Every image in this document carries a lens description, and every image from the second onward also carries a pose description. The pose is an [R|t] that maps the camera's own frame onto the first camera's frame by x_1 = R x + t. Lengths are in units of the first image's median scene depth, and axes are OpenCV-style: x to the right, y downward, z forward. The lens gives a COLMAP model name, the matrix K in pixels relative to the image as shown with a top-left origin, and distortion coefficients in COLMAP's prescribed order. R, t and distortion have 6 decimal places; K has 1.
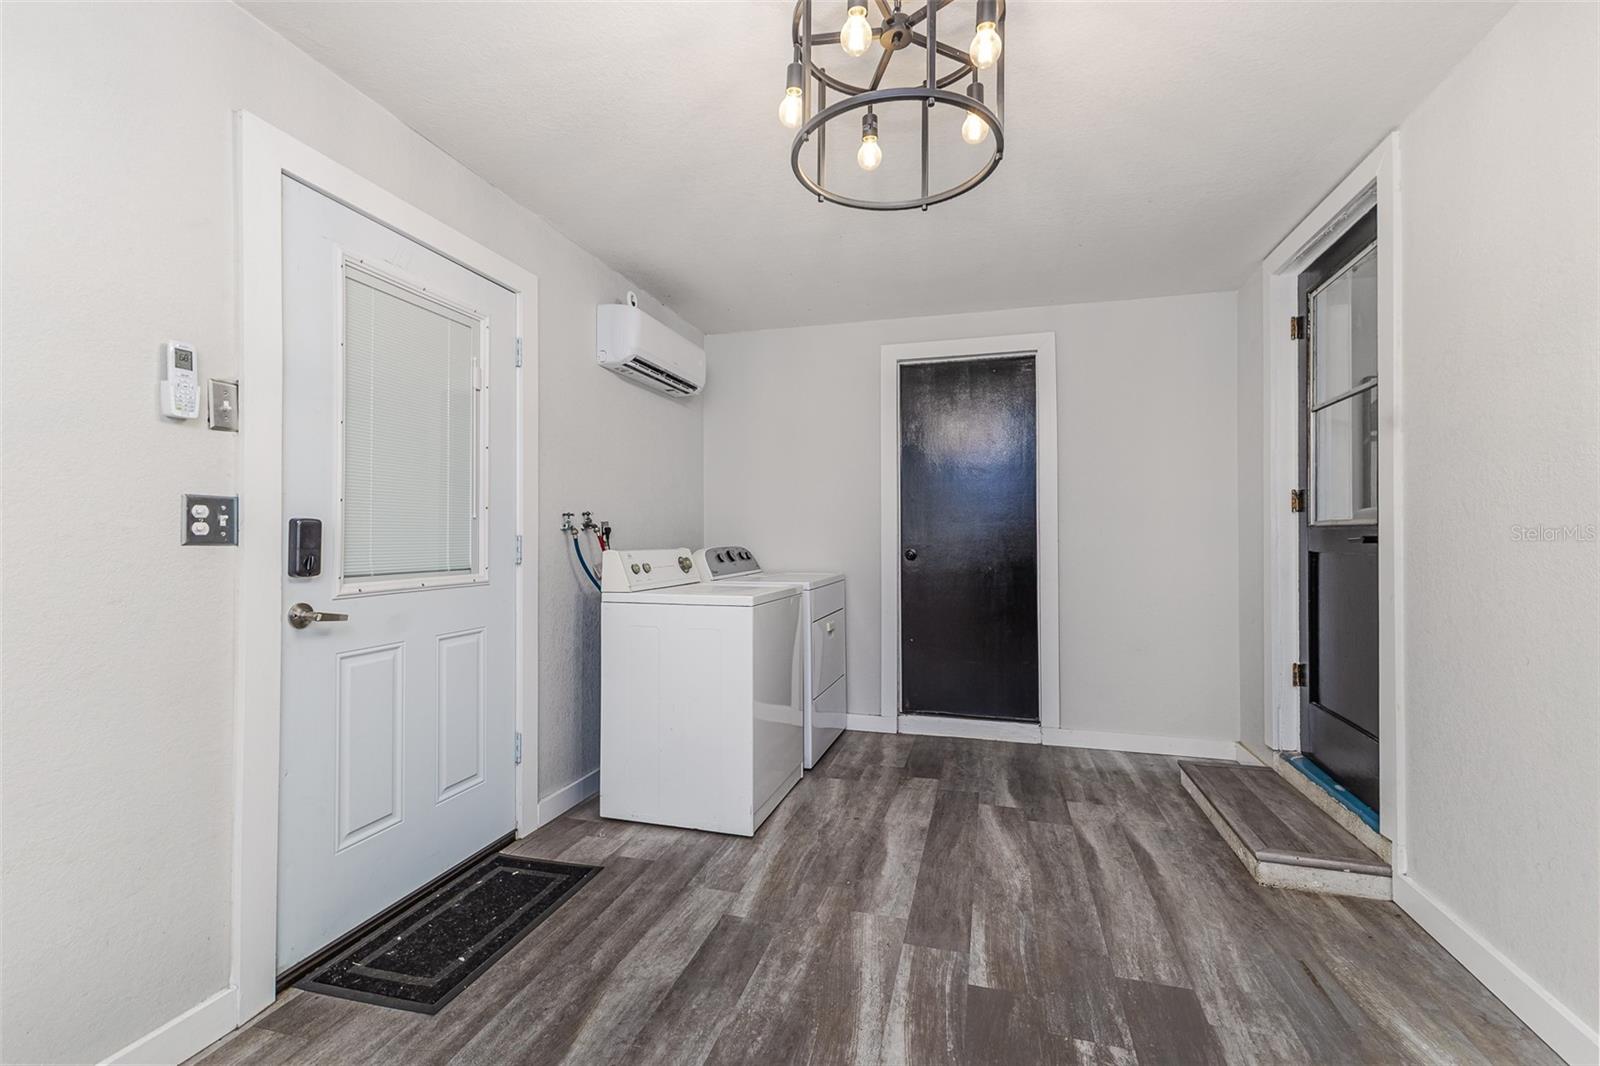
lens RADIAL K [[705.3, 0, 796.0], [0, 705.3, 532.2], [0, 0, 1]] dist [0.008528, 0.000551]
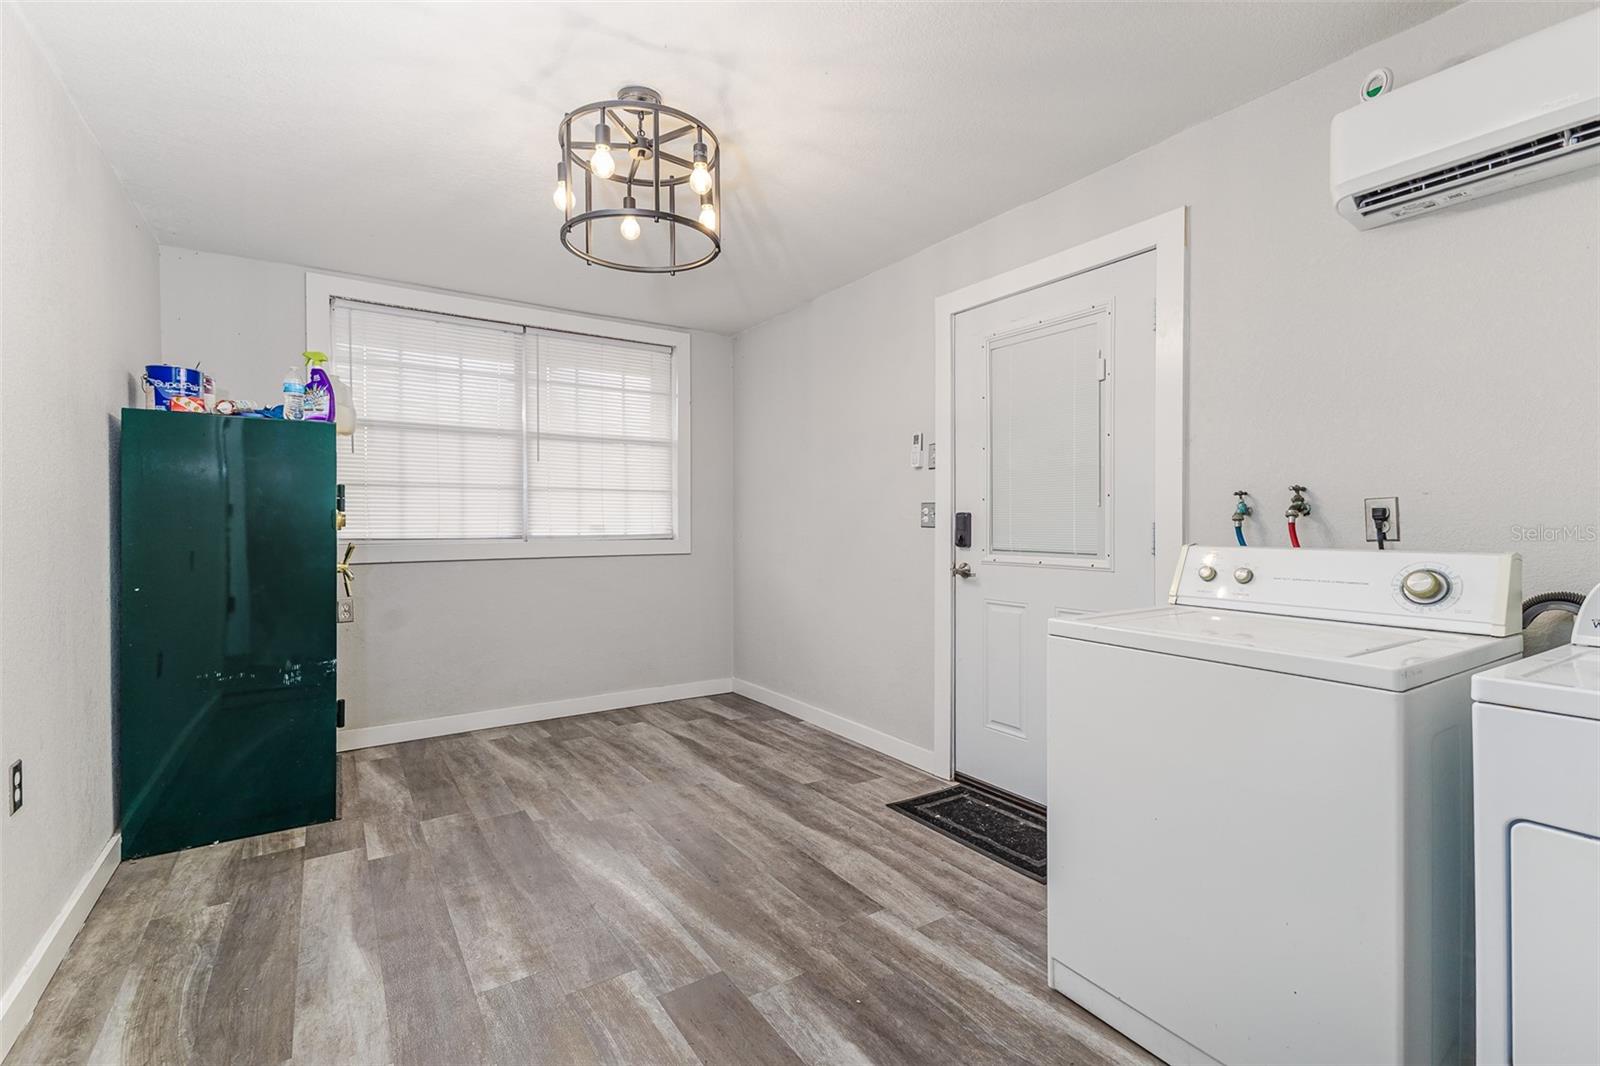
lens RADIAL K [[705.3, 0, 793.9], [0, 705.3, 528.1], [0, 0, 1]] dist [0.008528, 0.000551]
pose [[-0.656222, 0.013852, -0.754441, 0.799908], [0.009746, 0.999904, 0.009881, -0.003295], [0.754505, -0.000869, -0.656294, 1.723206]]
